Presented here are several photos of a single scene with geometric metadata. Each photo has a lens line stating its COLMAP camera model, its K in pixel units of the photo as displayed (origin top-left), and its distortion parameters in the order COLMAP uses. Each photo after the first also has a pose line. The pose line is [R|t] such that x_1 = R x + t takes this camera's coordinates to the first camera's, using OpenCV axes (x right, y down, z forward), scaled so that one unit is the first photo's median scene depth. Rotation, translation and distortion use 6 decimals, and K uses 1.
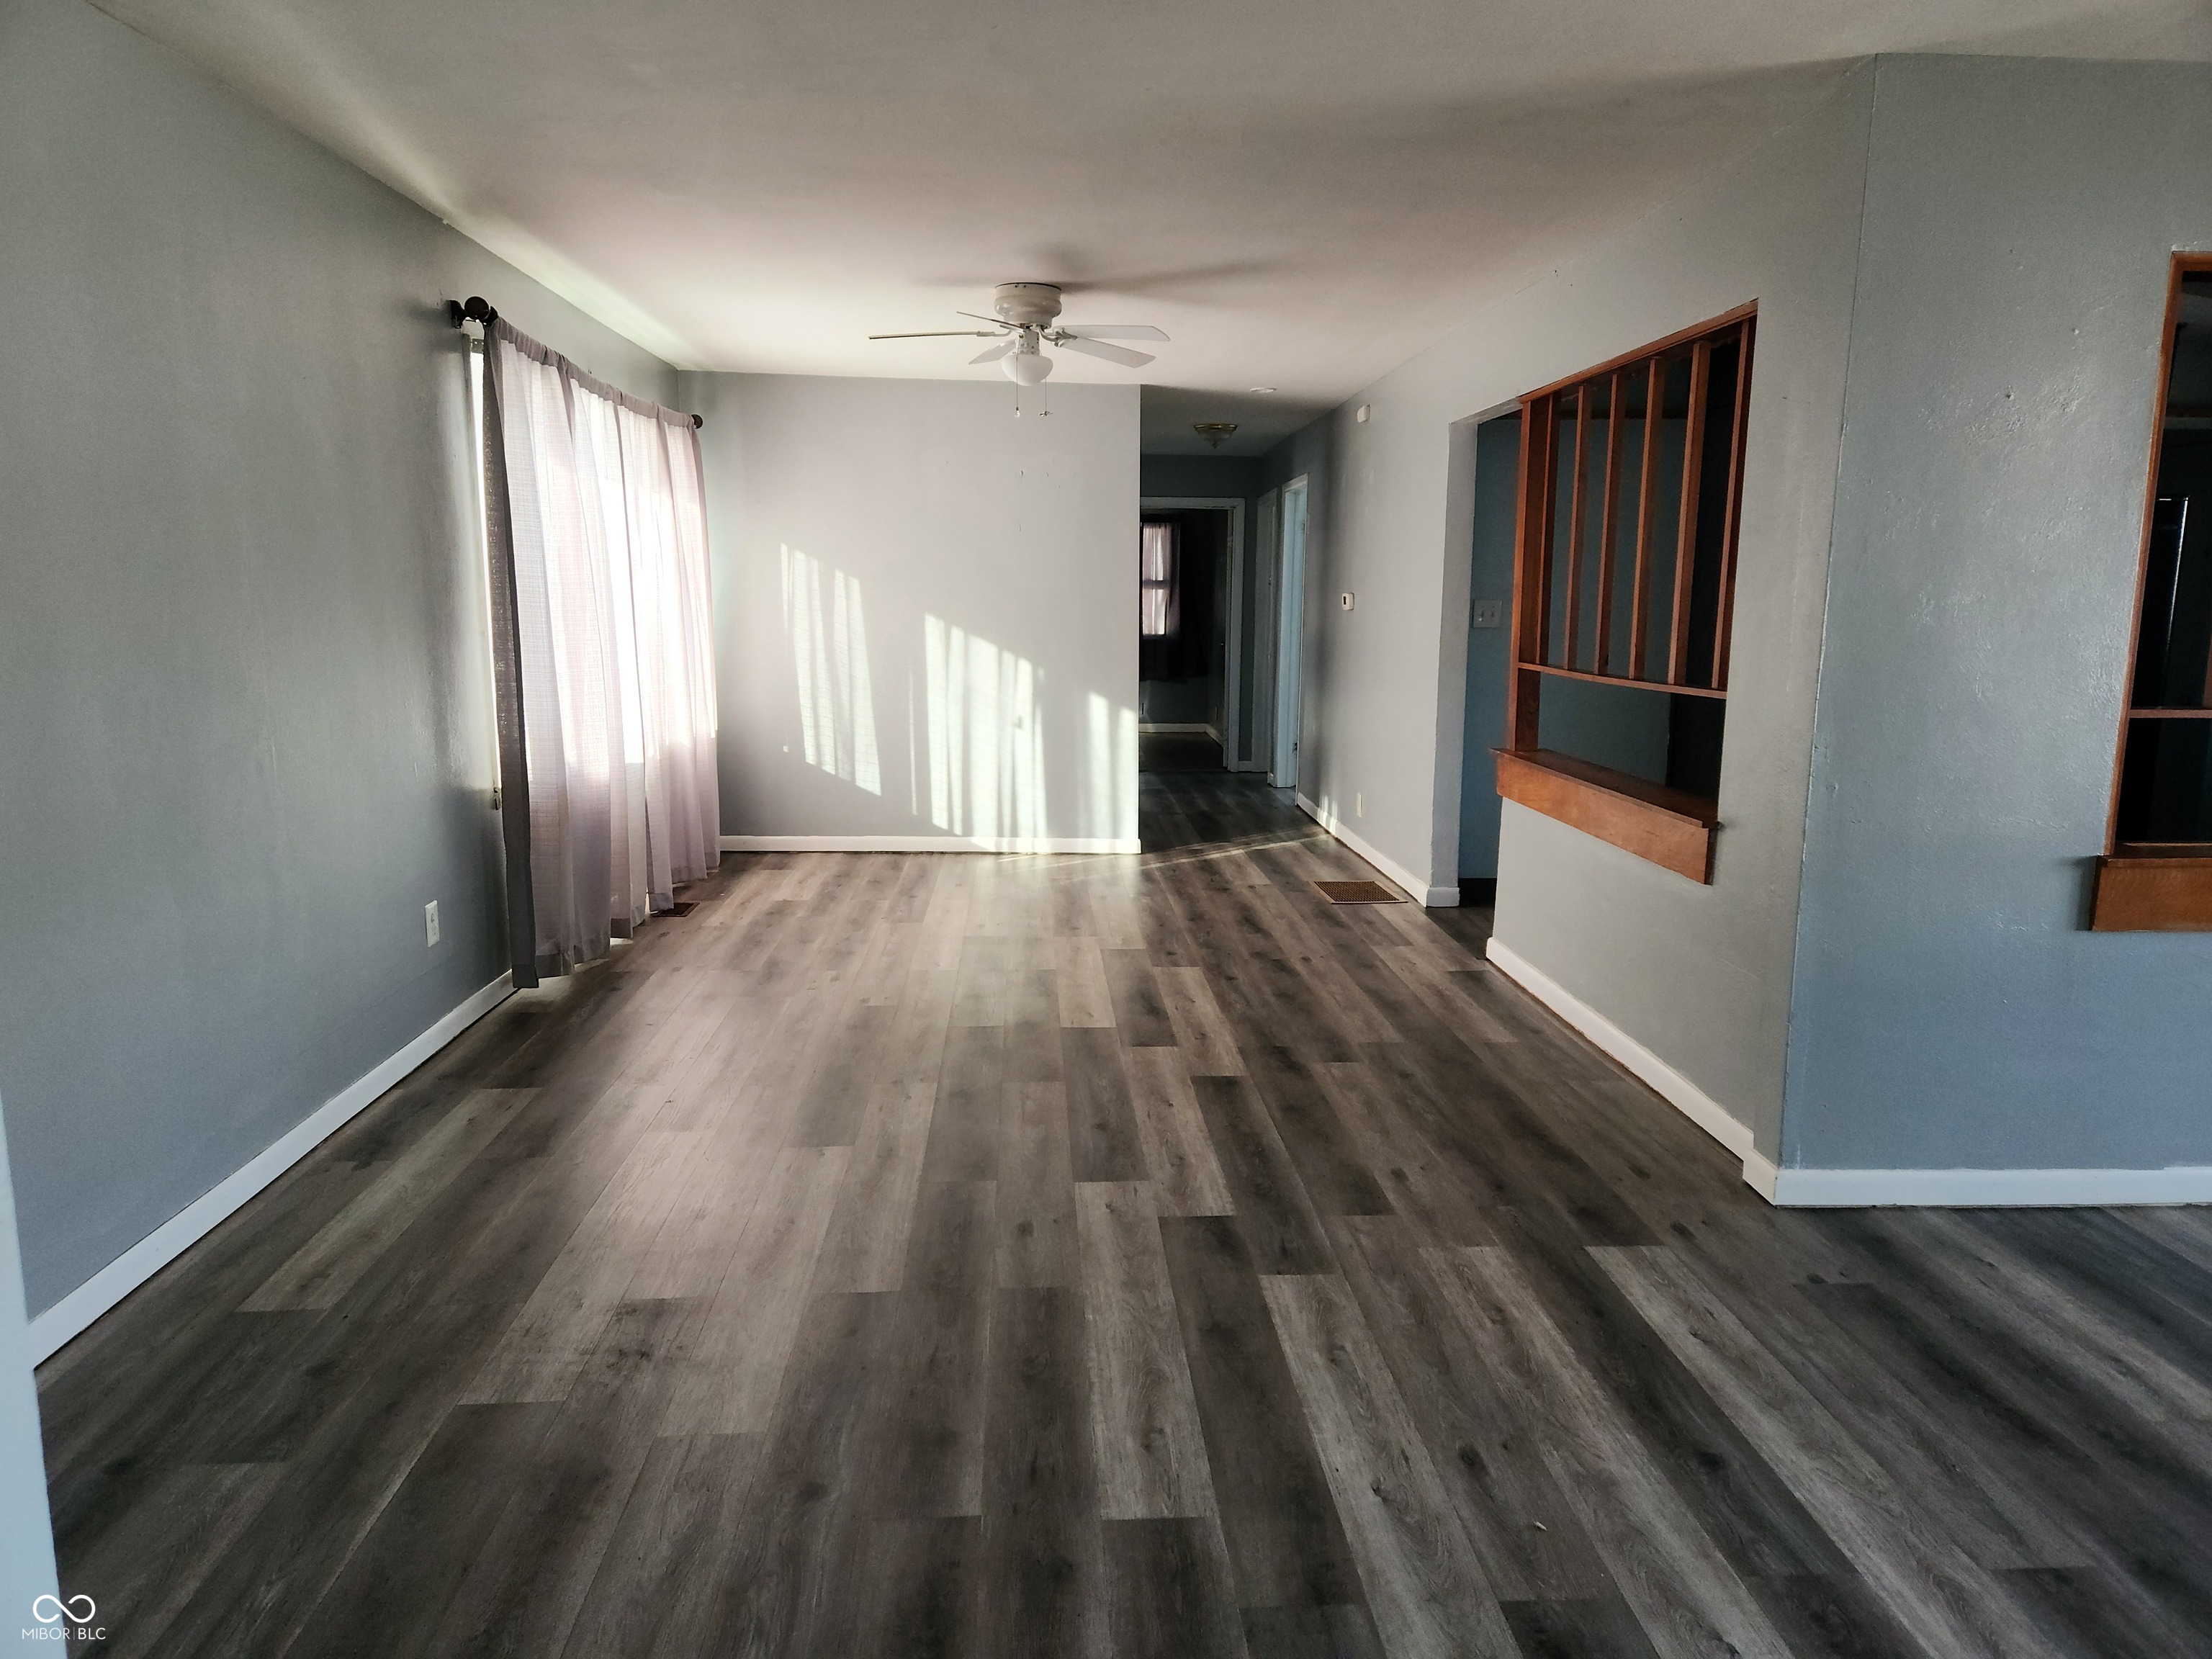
lens RADIAL K [[1462.3, 0, 1106.0], [0, 1462.3, 829.5], [0, 0, 1]] dist [0.090720, -0.079509]
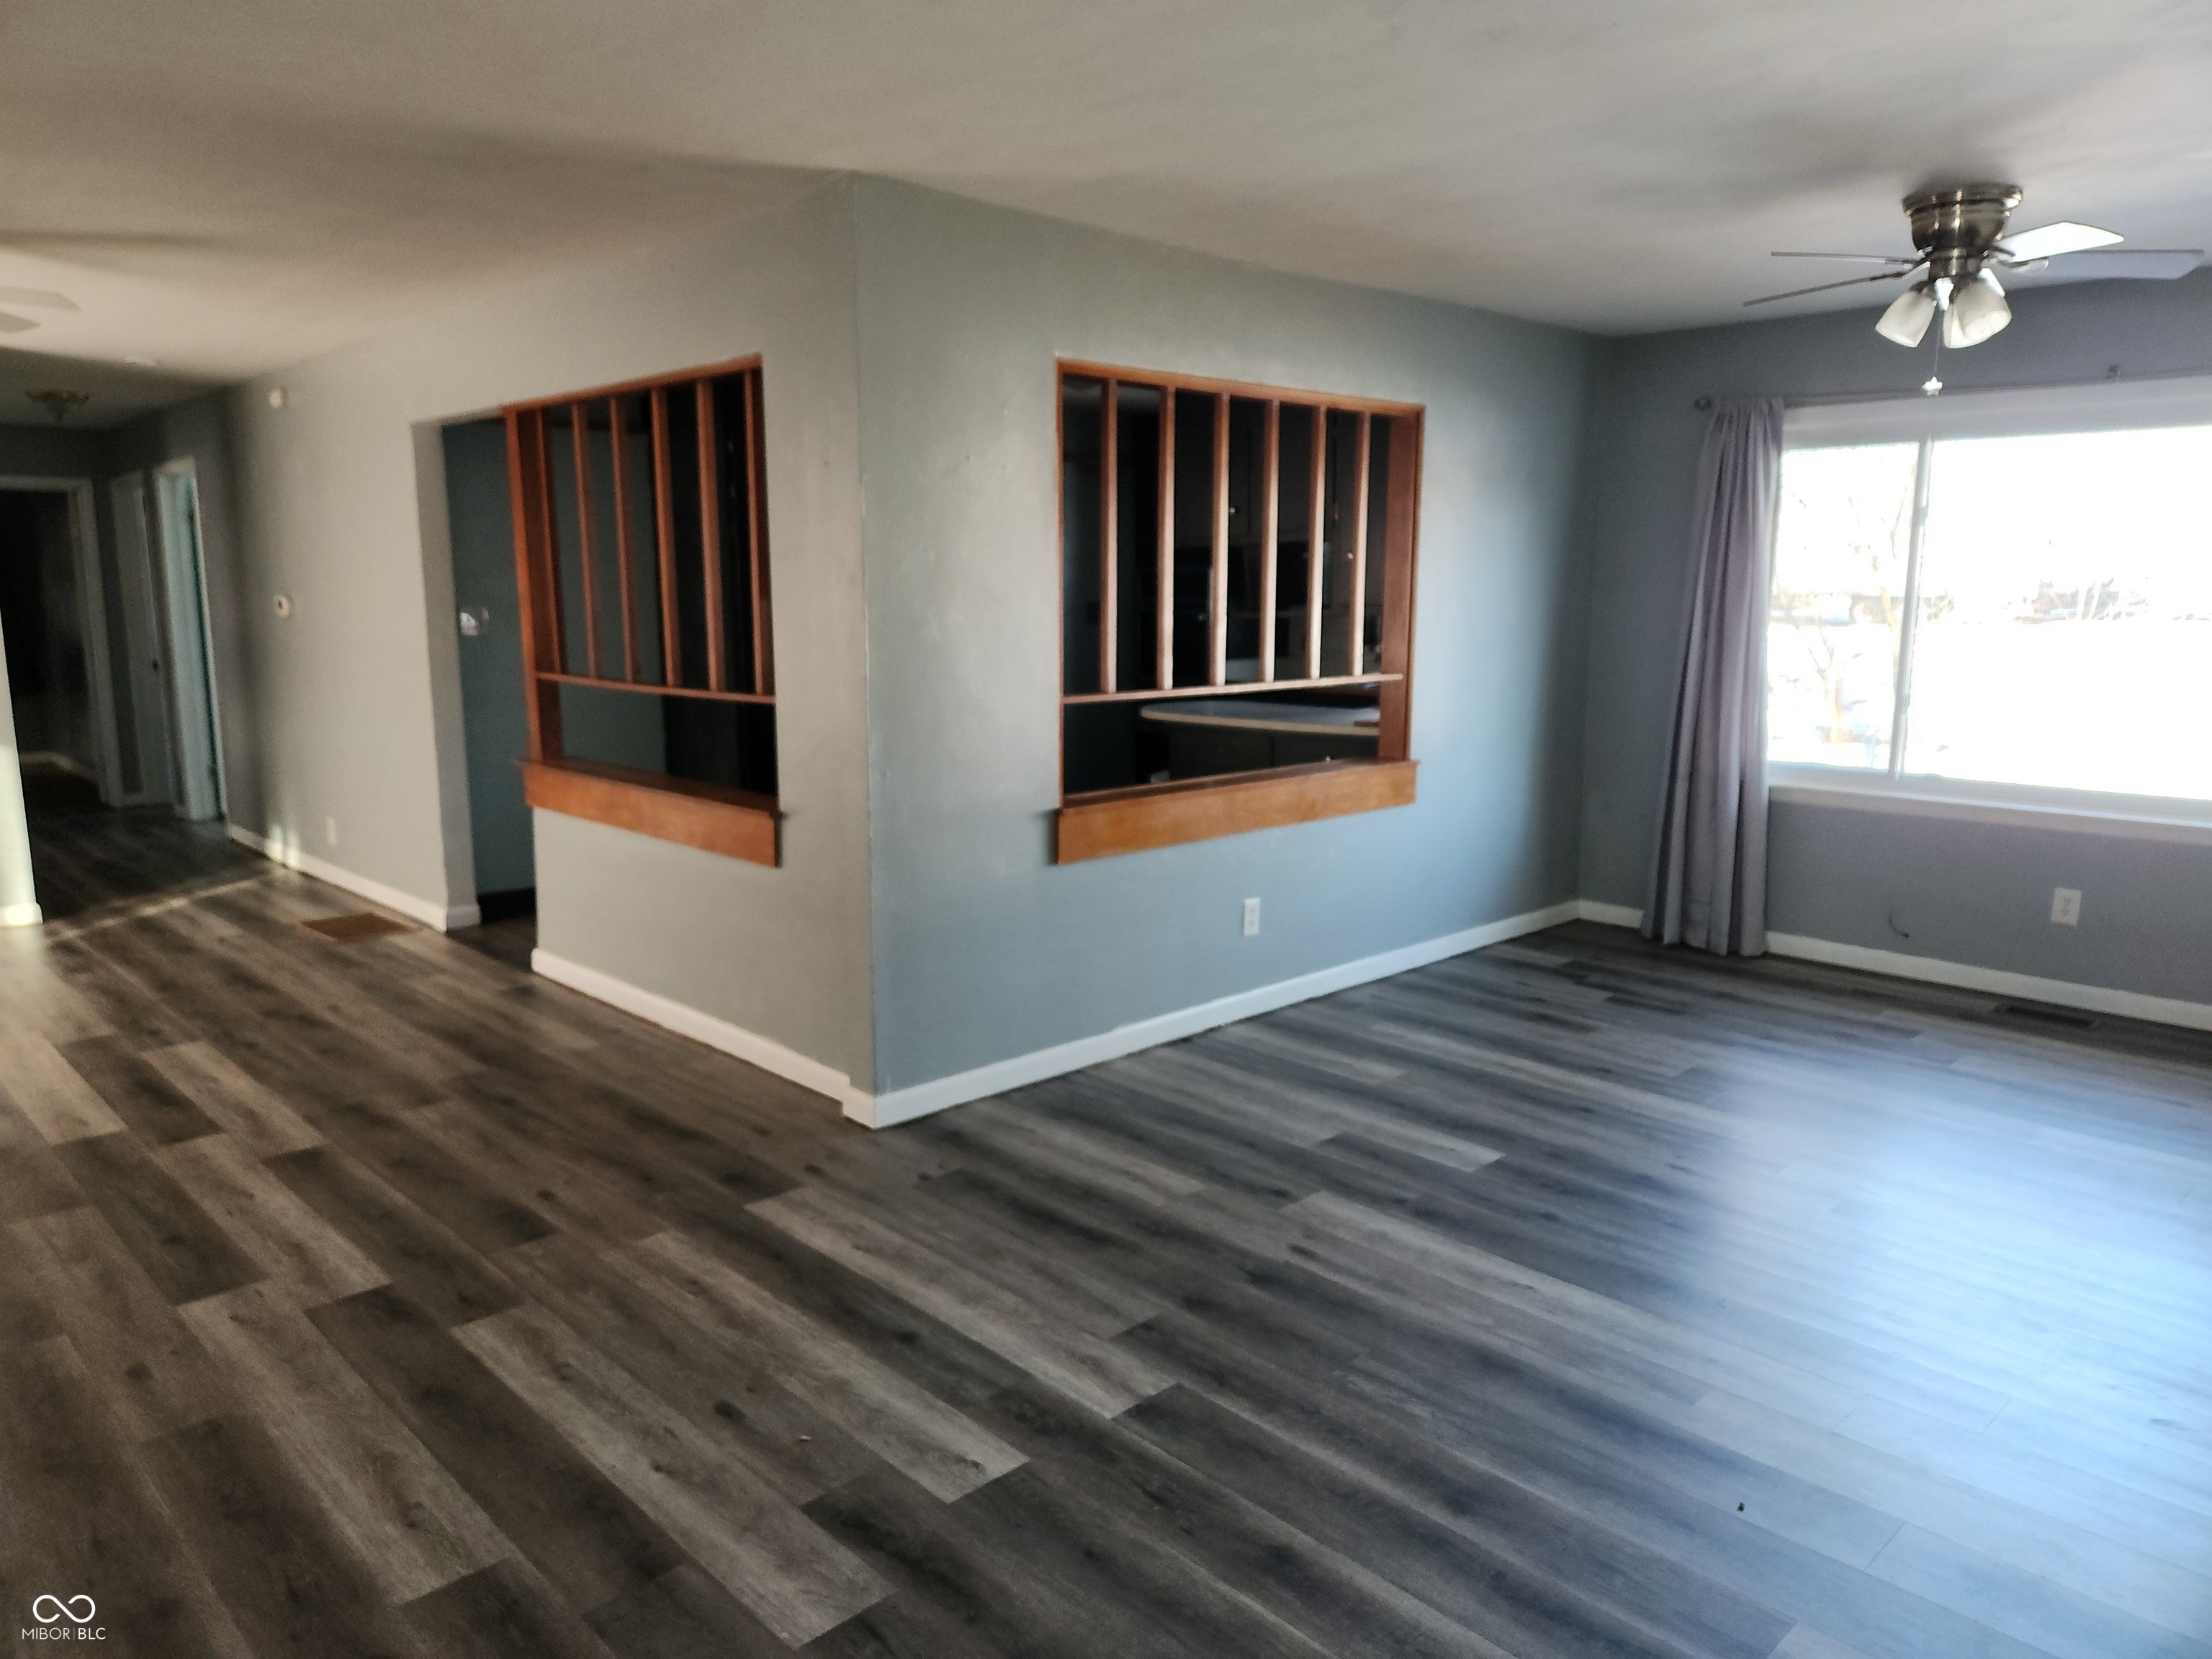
lens RADIAL K [[1470.4, 0, 1106.0], [0, 1470.4, 829.5], [0, 0, 1]] dist [0.078284, -0.081745]
pose [[0.766168, -0.114190, 0.632414, -0.129477], [0.111536, 0.992780, 0.044134, -0.015703], [-0.632887, 0.036723, 0.773373, -0.034878]]
